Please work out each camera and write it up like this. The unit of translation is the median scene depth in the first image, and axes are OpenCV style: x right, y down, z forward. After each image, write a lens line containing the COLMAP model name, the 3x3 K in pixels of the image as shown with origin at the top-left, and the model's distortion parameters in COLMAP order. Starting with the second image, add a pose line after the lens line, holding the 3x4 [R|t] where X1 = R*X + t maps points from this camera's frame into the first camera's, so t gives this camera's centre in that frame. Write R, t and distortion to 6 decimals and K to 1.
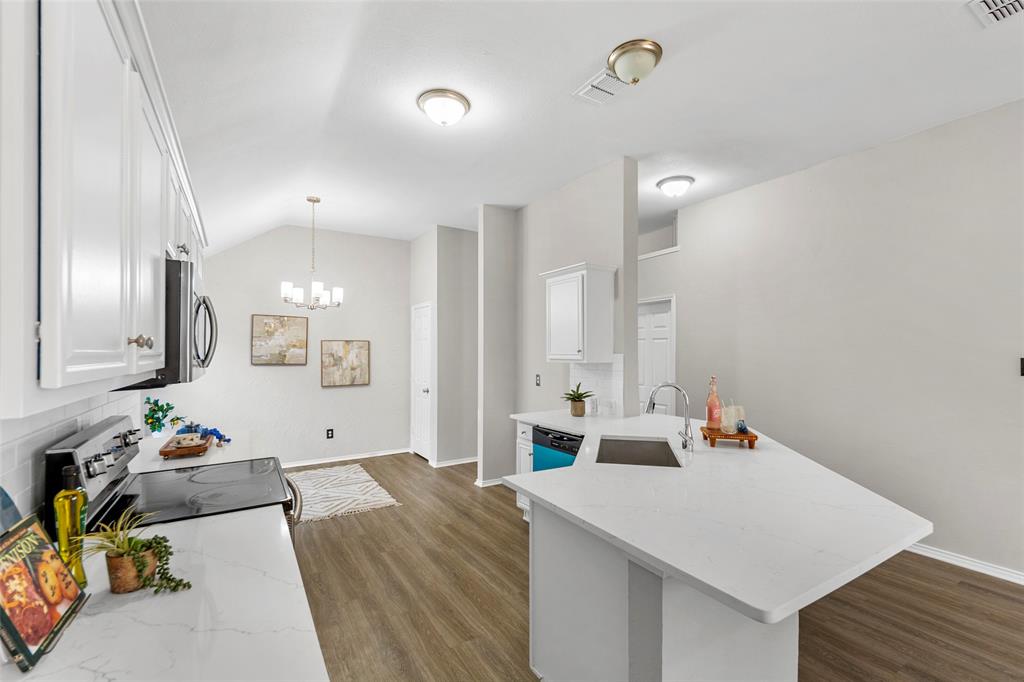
lens RADIAL K [[436.8, 0, 518.1], [0, 436.8, 345.7], [0, 0, 1]] dist [0.001214, 0.000001]
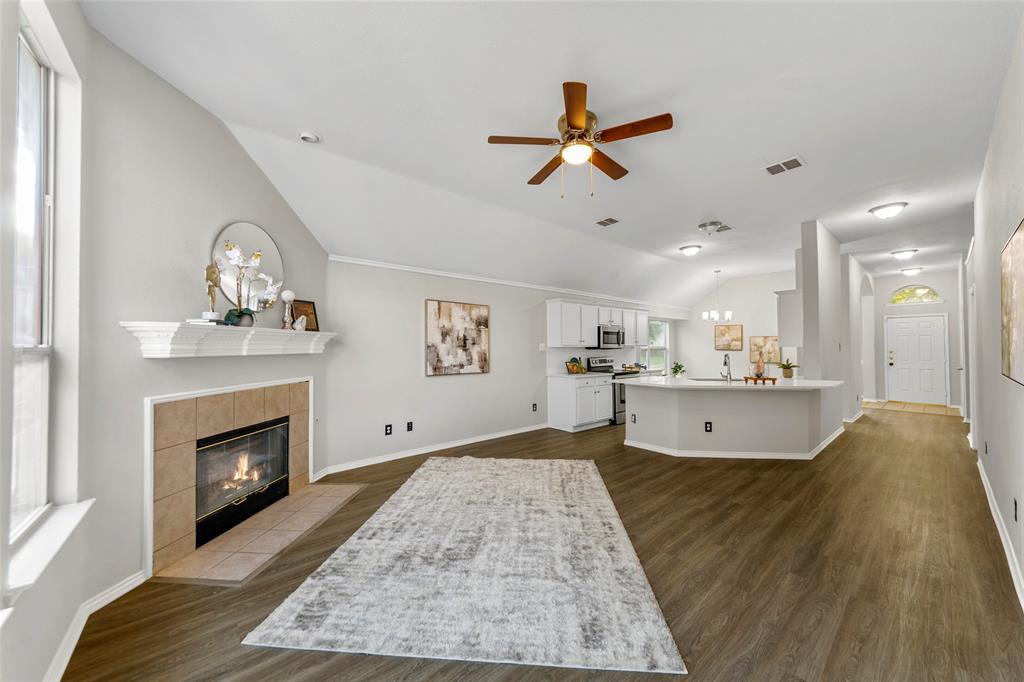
lens RADIAL K [[370.7, 0, 518.7], [0, 370.7, 343.4], [0, 0, 1]] dist [0.002063, -0.000731]
pose [[0.140934, -0.013342, -0.989929, 2.071967], [0.020682, 0.999731, -0.010530, 0.025301], [0.989803, -0.018990, 0.141172, -0.387482]]
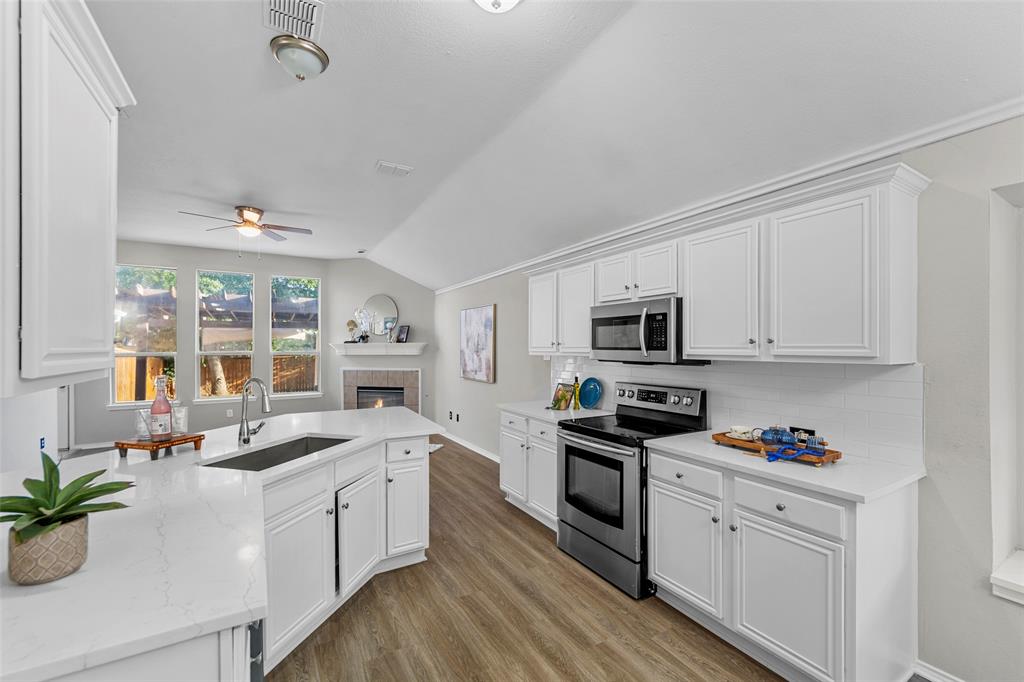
lens RADIAL K [[415.3, 0, 507.4], [0, 415.3, 347.9], [0, 0, 1]] dist [0.009639, 0.000242]
pose [[-0.998835, -0.002068, 0.048222, -0.233477], [-0.002809, 0.999879, -0.015301, 0.026404], [-0.048185, -0.015419, -0.998719, 1.786013]]
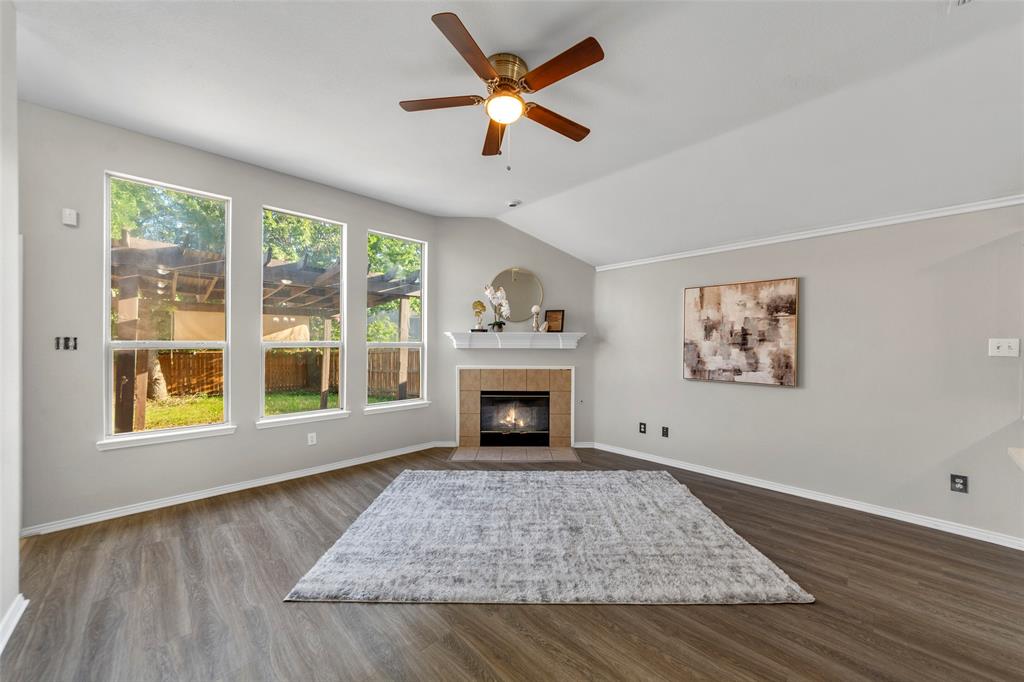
lens RADIAL K [[370.7, 0, 514.2], [0, 370.7, 346.4], [0, 0, 1]] dist [0.002063, -0.000731]
pose [[-0.981116, -0.008384, -0.193239, 1.170992], [-0.006196, 0.999910, -0.011924, 0.044895], [0.193321, -0.010502, -0.981079, 0.835463]]
